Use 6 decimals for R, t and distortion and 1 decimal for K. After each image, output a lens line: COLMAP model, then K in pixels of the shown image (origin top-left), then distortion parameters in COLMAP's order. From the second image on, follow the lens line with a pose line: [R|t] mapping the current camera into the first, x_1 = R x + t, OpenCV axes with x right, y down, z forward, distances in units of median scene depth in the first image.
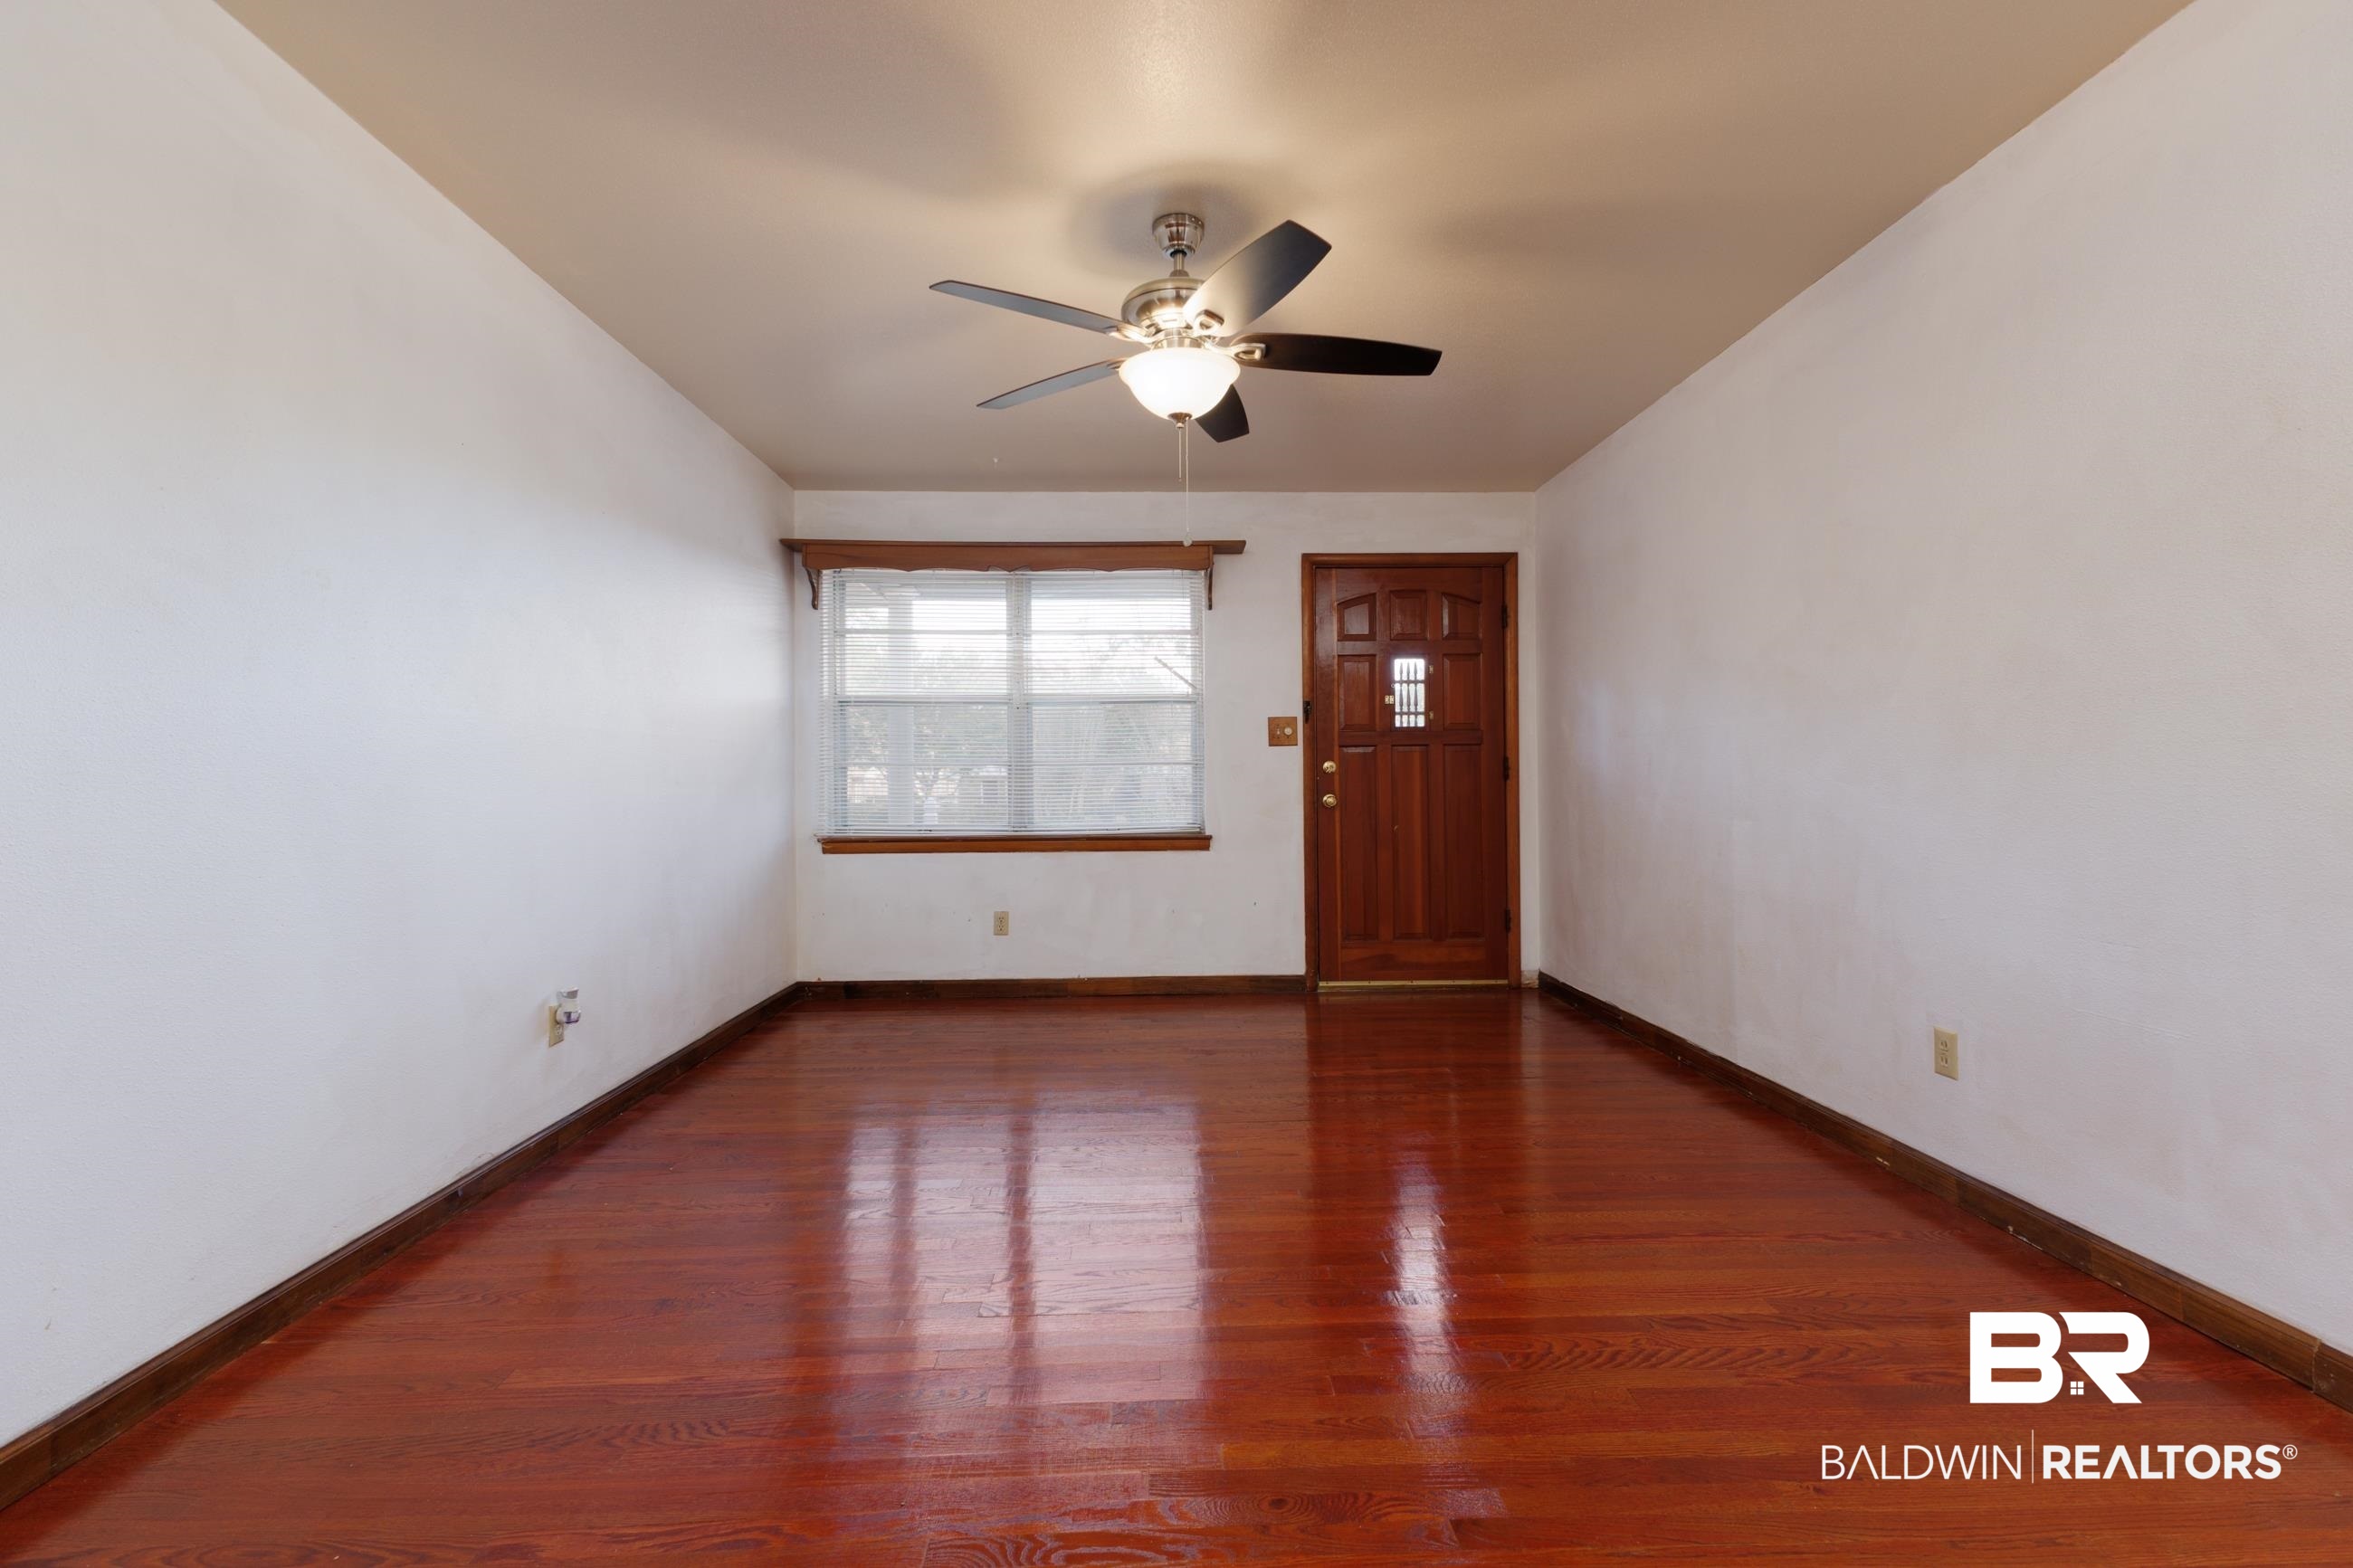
lens RADIAL K [[1014.1, 0, 1173.7], [0, 1014.1, 782.0], [0, 0, 1]] dist [0.010197, -0.003437]
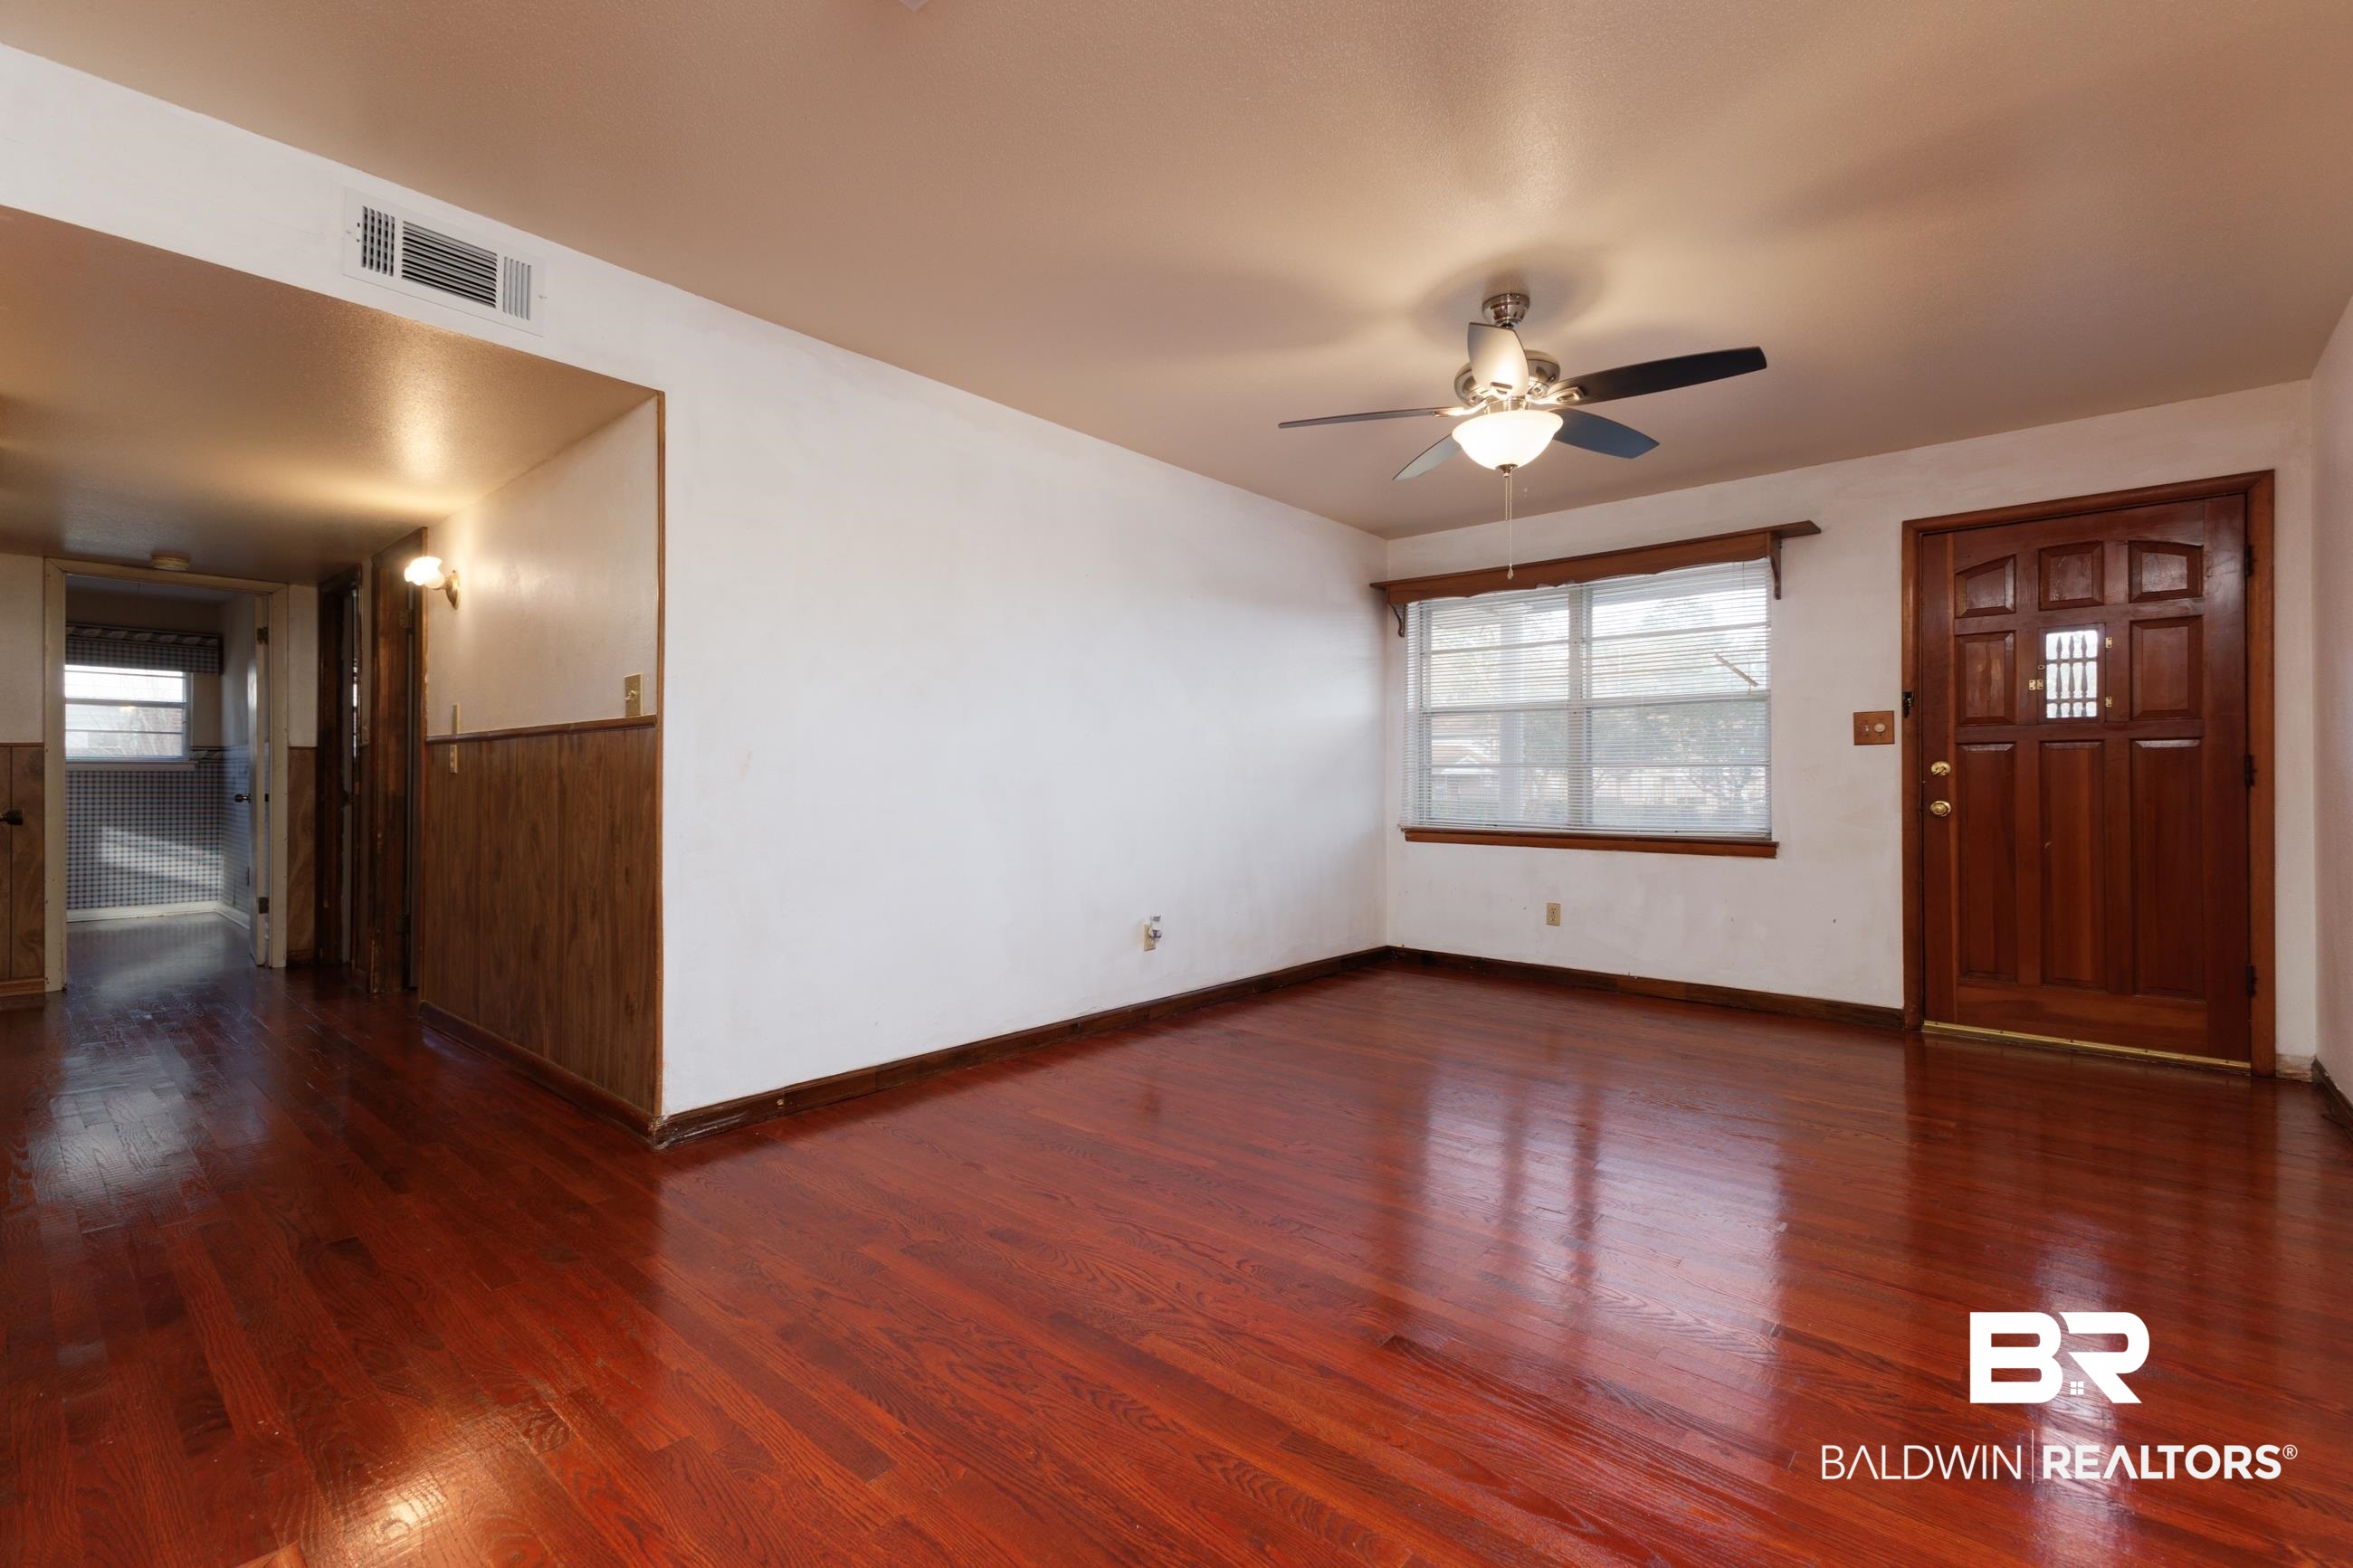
lens RADIAL K [[1014.1, 0, 1193.9], [0, 1014.1, 785.7], [0, 0, 1]] dist [0.010197, -0.003437]
pose [[0.735141, 0.011772, -0.677812, 0.271398], [-0.008340, 0.999931, 0.008322, -0.002482], [0.677863, -0.000465, 0.735188, -0.046386]]
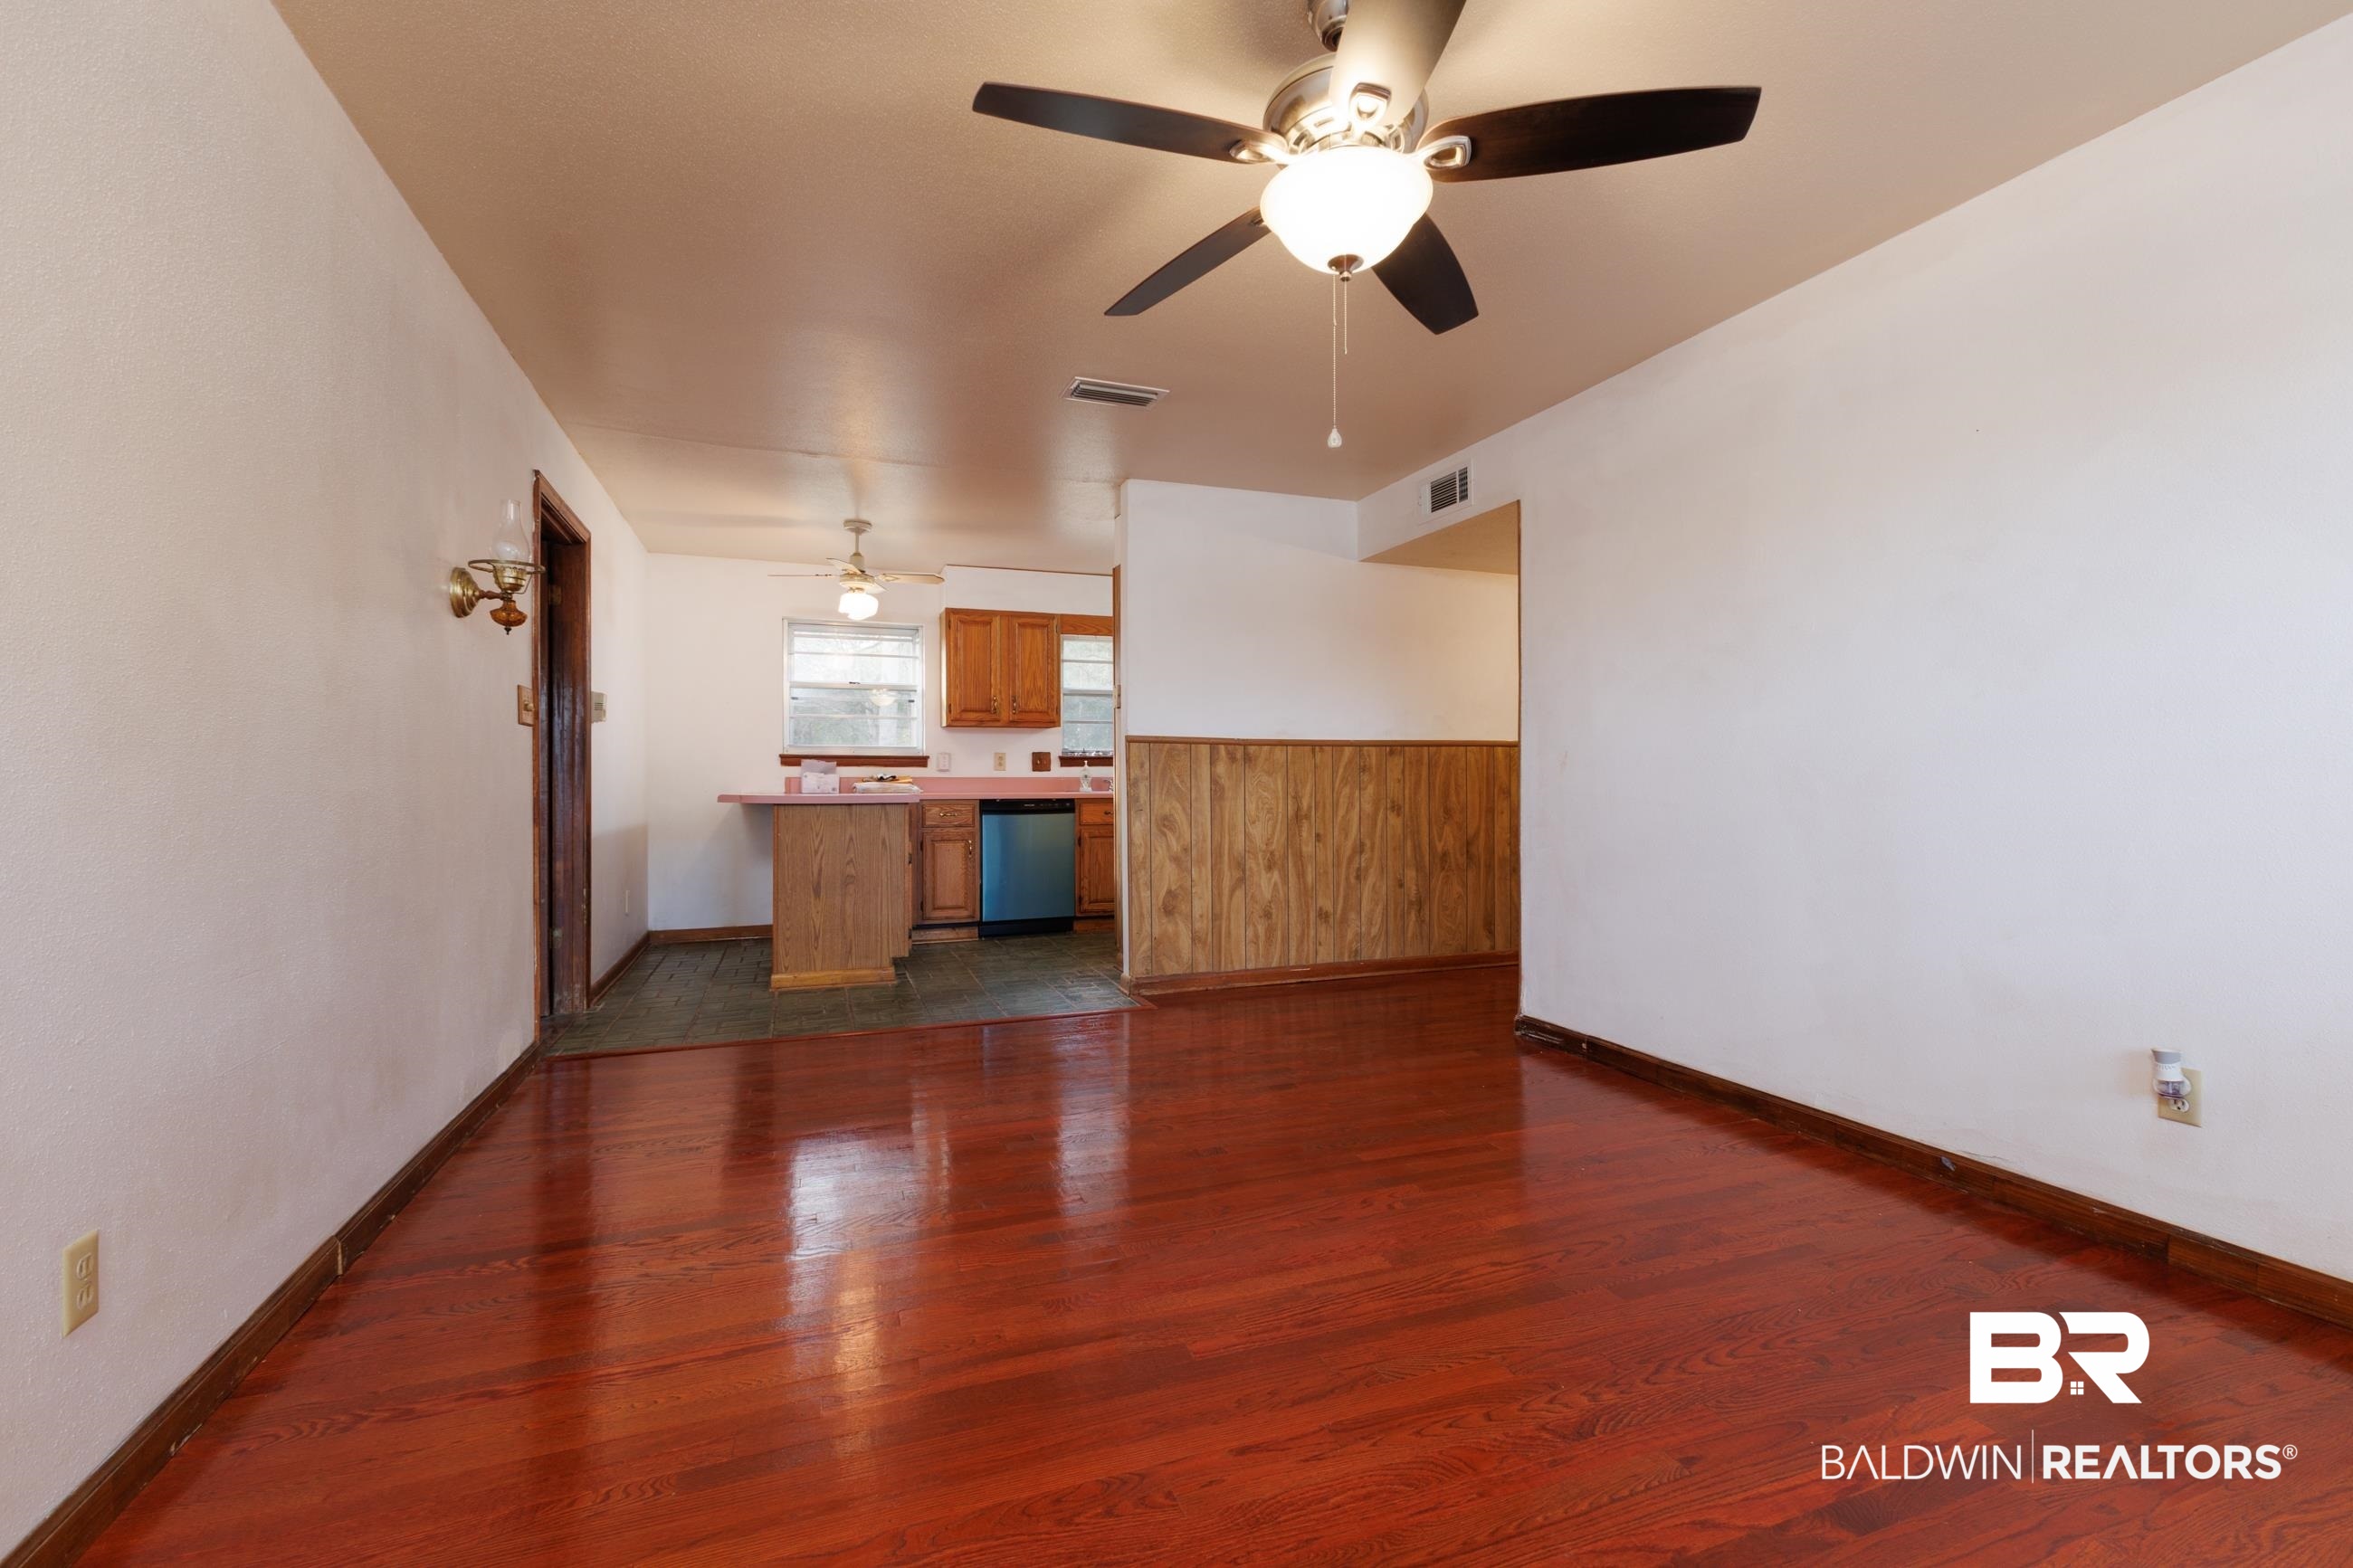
lens RADIAL K [[1014.1, 0, 1178.2], [0, 1014.1, 781.8], [0, 0, 1]] dist [0.010197, -0.003437]
pose [[-0.950379, 0.012871, -0.310829, 0.174702], [0.010839, 0.999907, 0.008264, -0.002255], [0.310906, 0.004485, -0.950430, 0.837637]]
